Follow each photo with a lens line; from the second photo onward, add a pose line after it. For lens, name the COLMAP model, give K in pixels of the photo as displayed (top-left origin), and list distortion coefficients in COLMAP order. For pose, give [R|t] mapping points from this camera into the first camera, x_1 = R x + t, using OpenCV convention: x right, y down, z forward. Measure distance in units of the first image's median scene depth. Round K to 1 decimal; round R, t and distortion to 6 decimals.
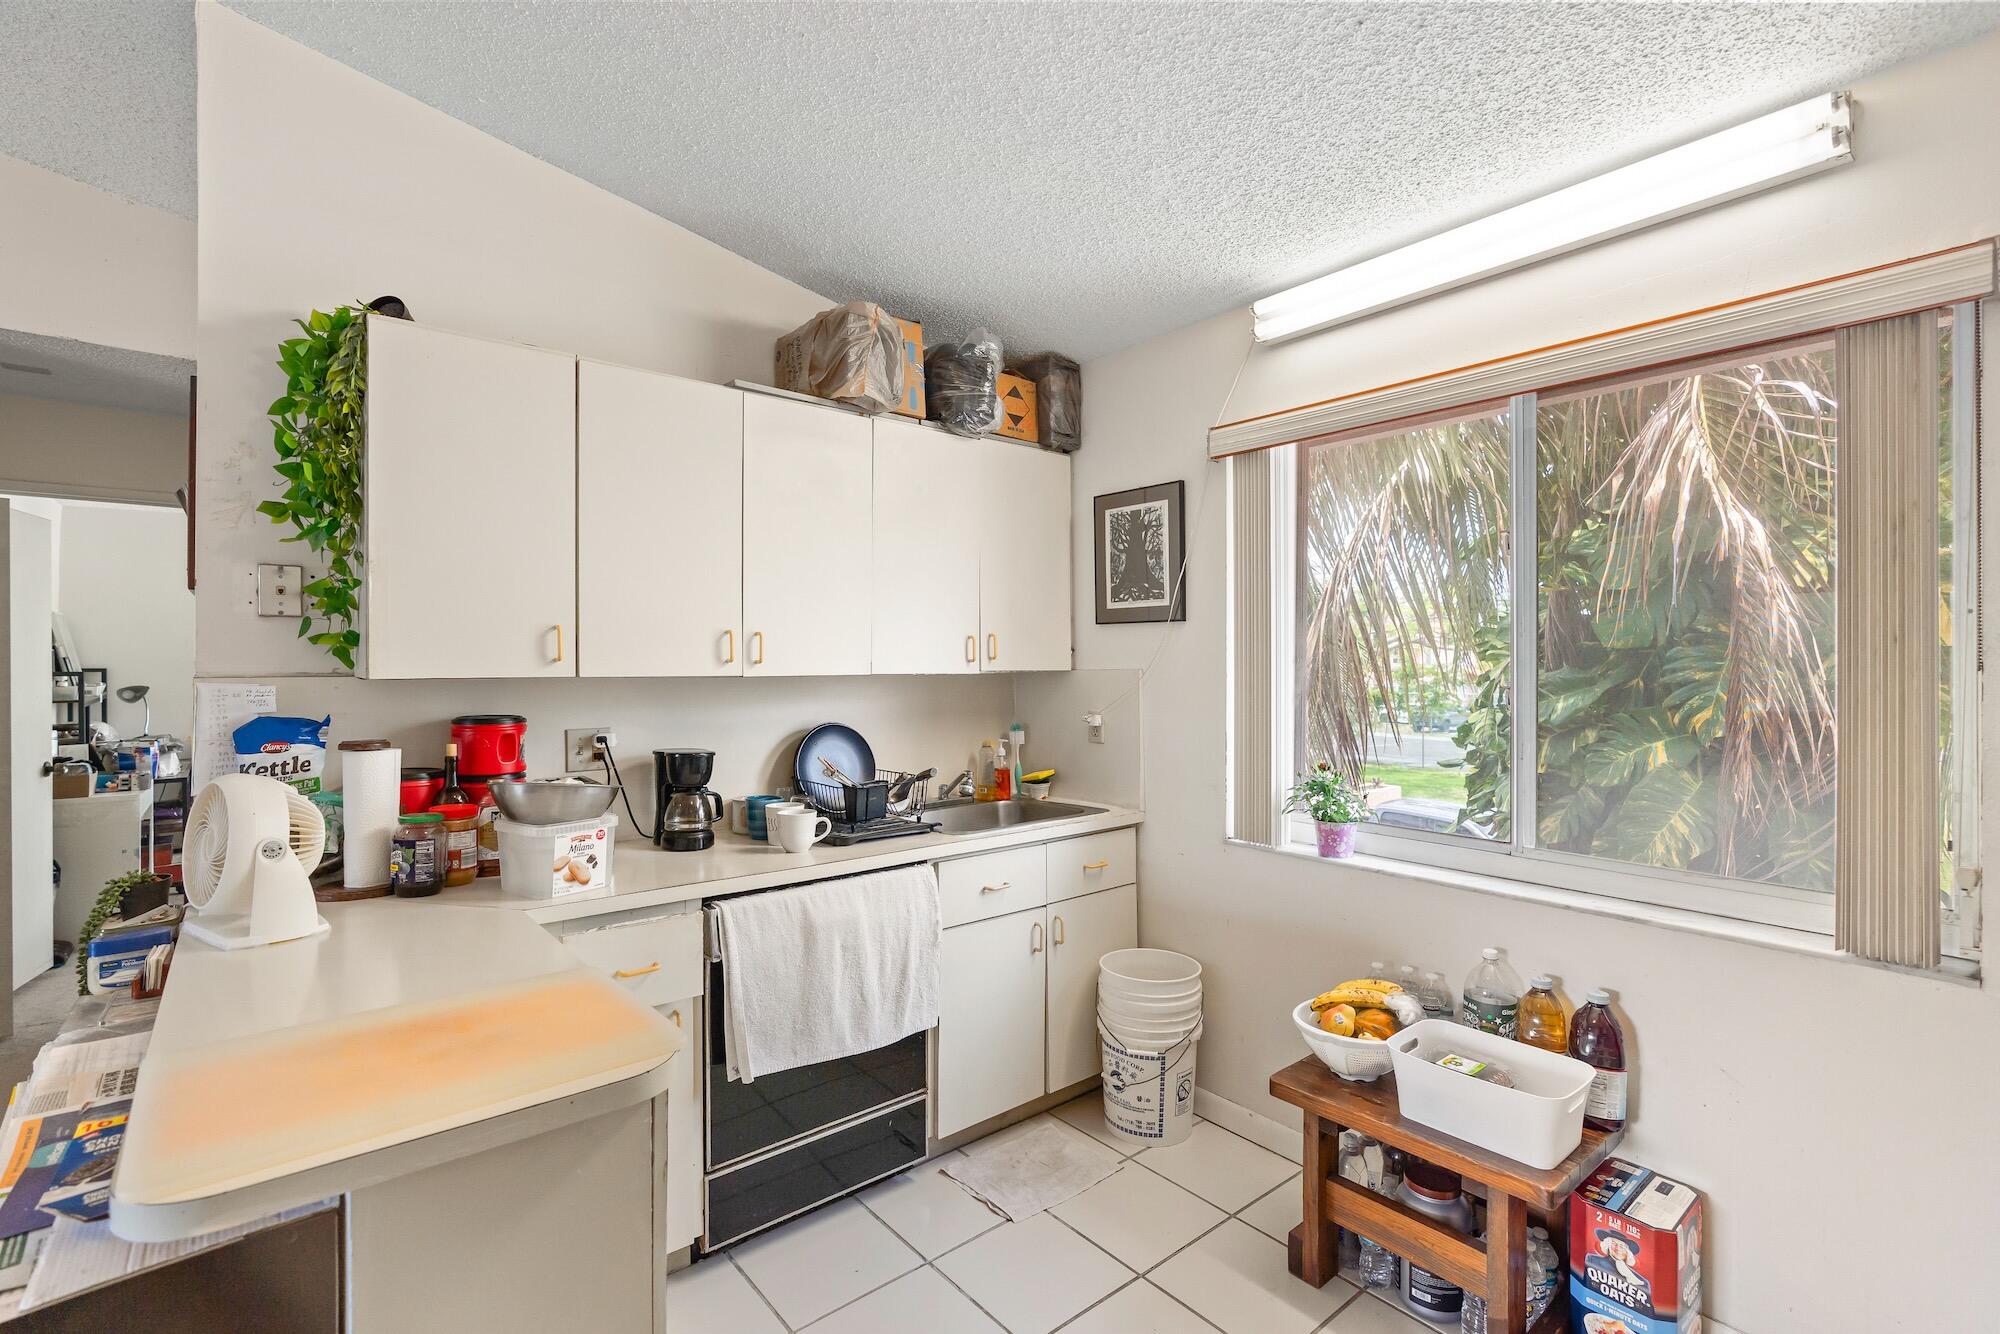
lens RADIAL K [[905.5, 0, 1000.8], [0, 905.5, 663.0], [0, 0, 1]] dist [-0.008128, 0.002971]
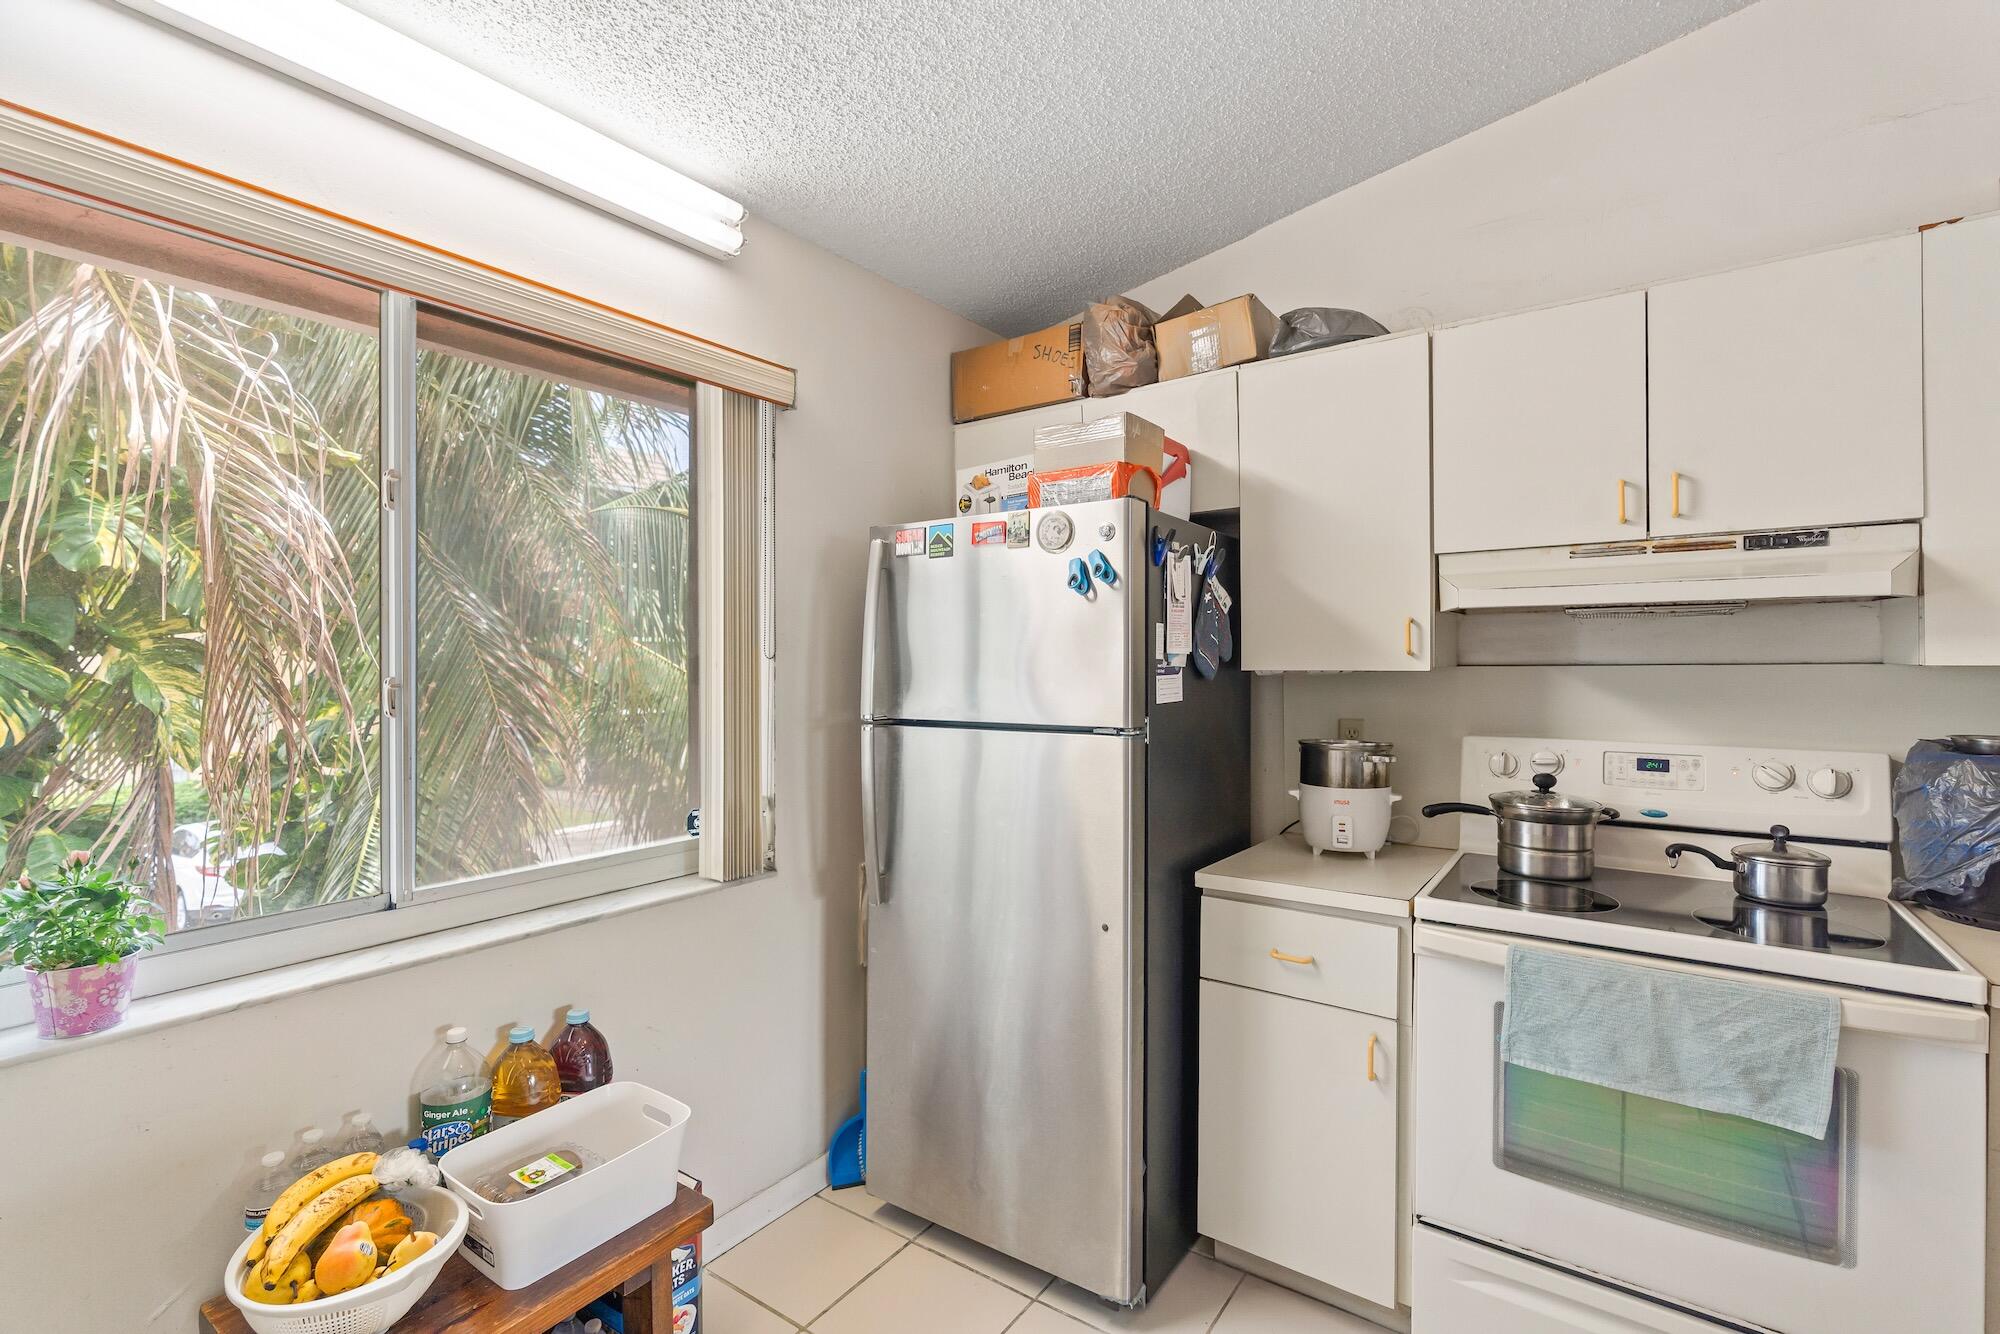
lens RADIAL K [[905.5, 0, 996.5], [0, 905.5, 664.2], [0, 0, 1]] dist [-0.008128, 0.002971]
pose [[-0.265749, -0.004440, 0.964032, -0.249982], [0.003913, 0.999976, 0.005684, 0.006492], [-0.964034, 0.005283, -0.265726, 0.619961]]
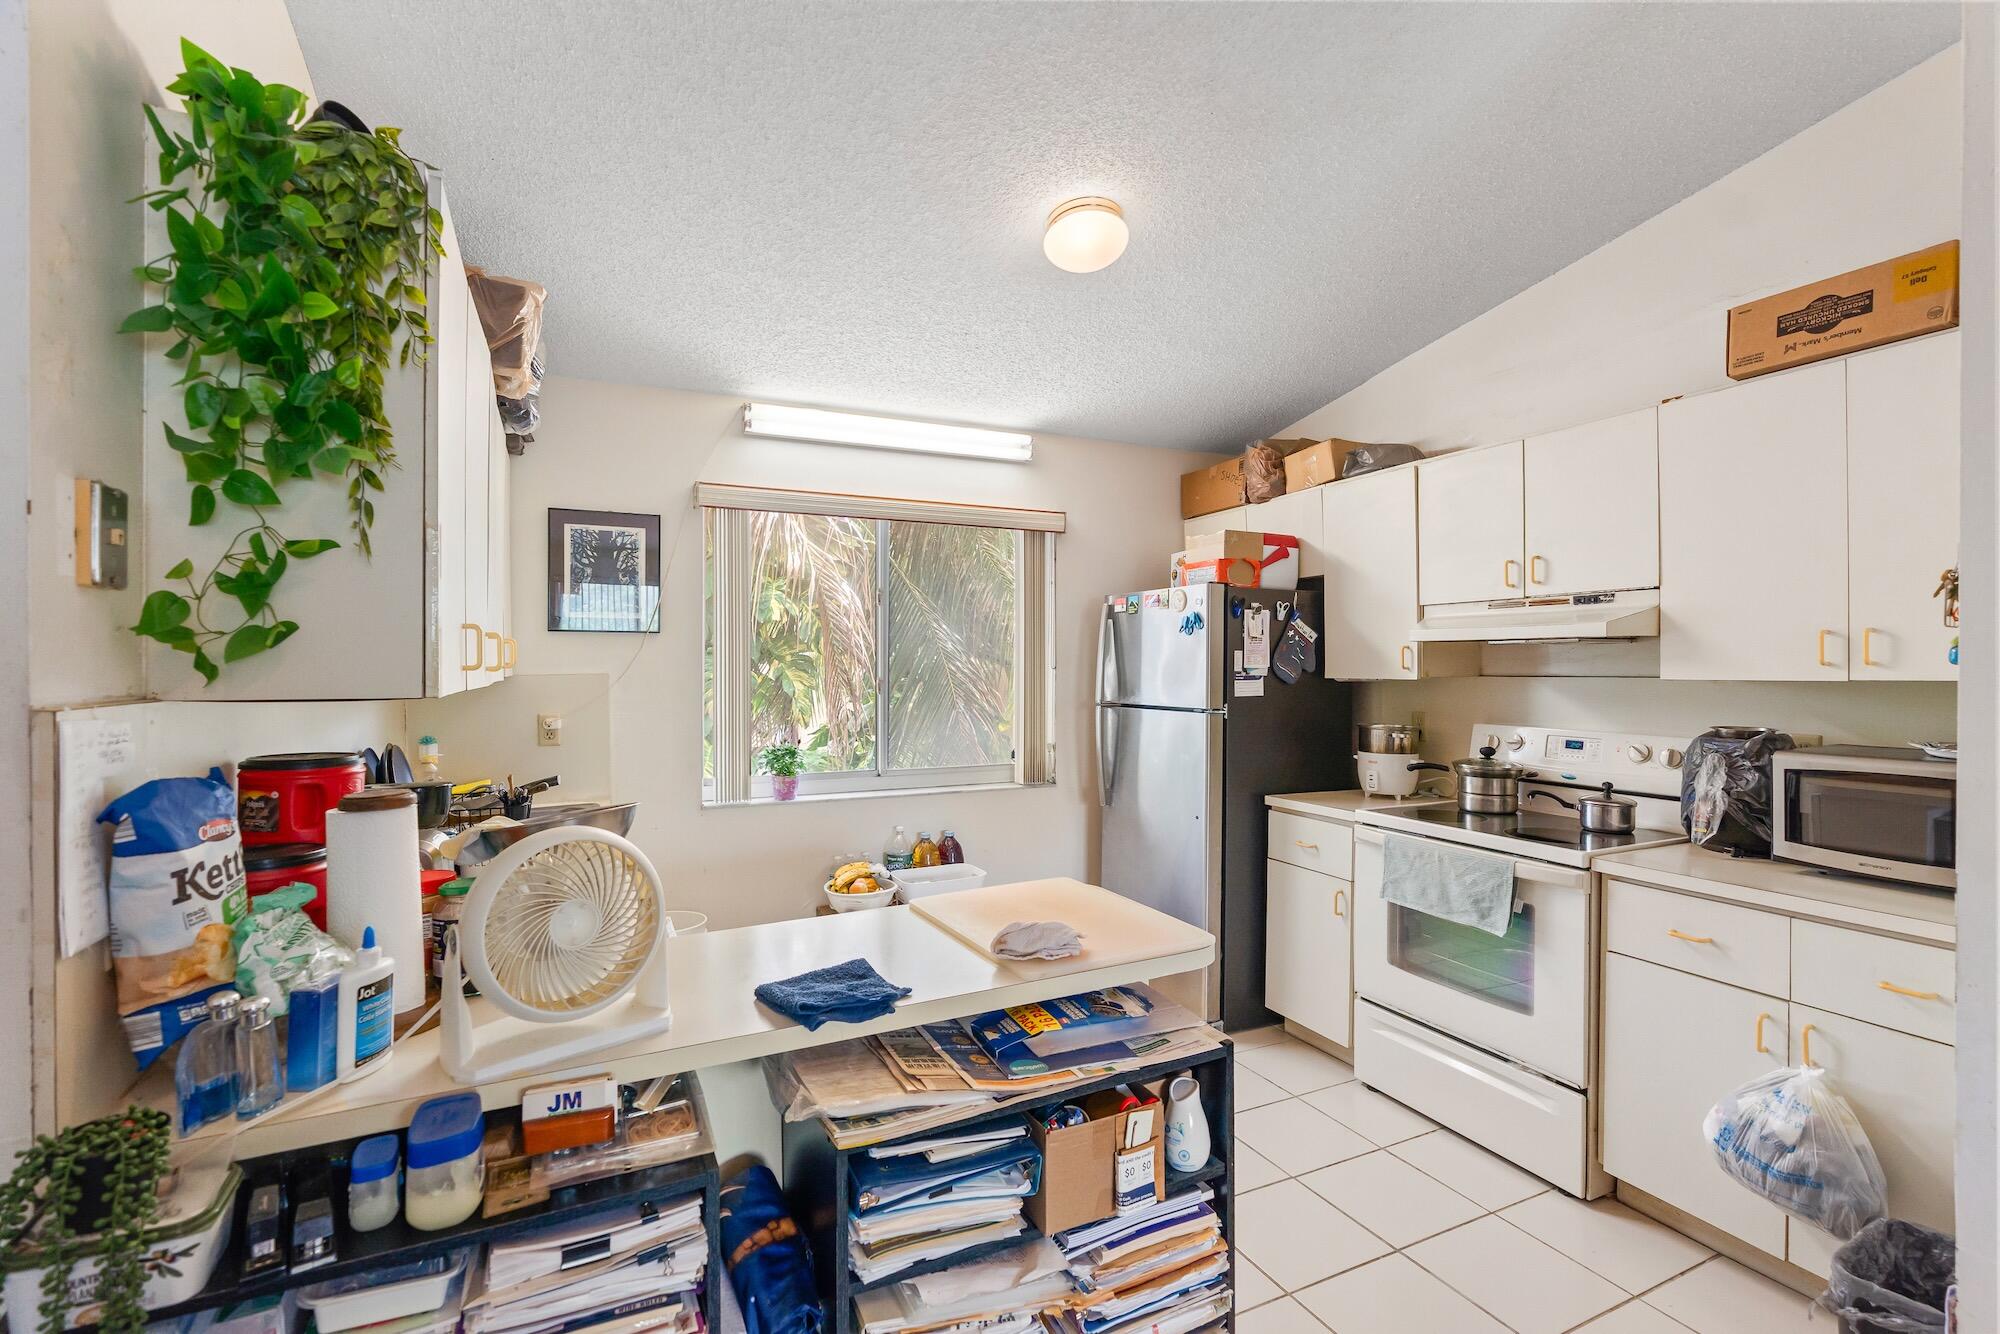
lens RADIAL K [[905.5, 0, 1000.2], [0, 905.5, 666.7], [0, 0, 1]] dist [-0.008128, 0.002971]
pose [[0.238446, -0.004480, 0.971145, -0.938173], [0.002669, 0.999989, 0.003958, -0.005851], [-0.971152, 0.001648, 0.238455, 0.307110]]
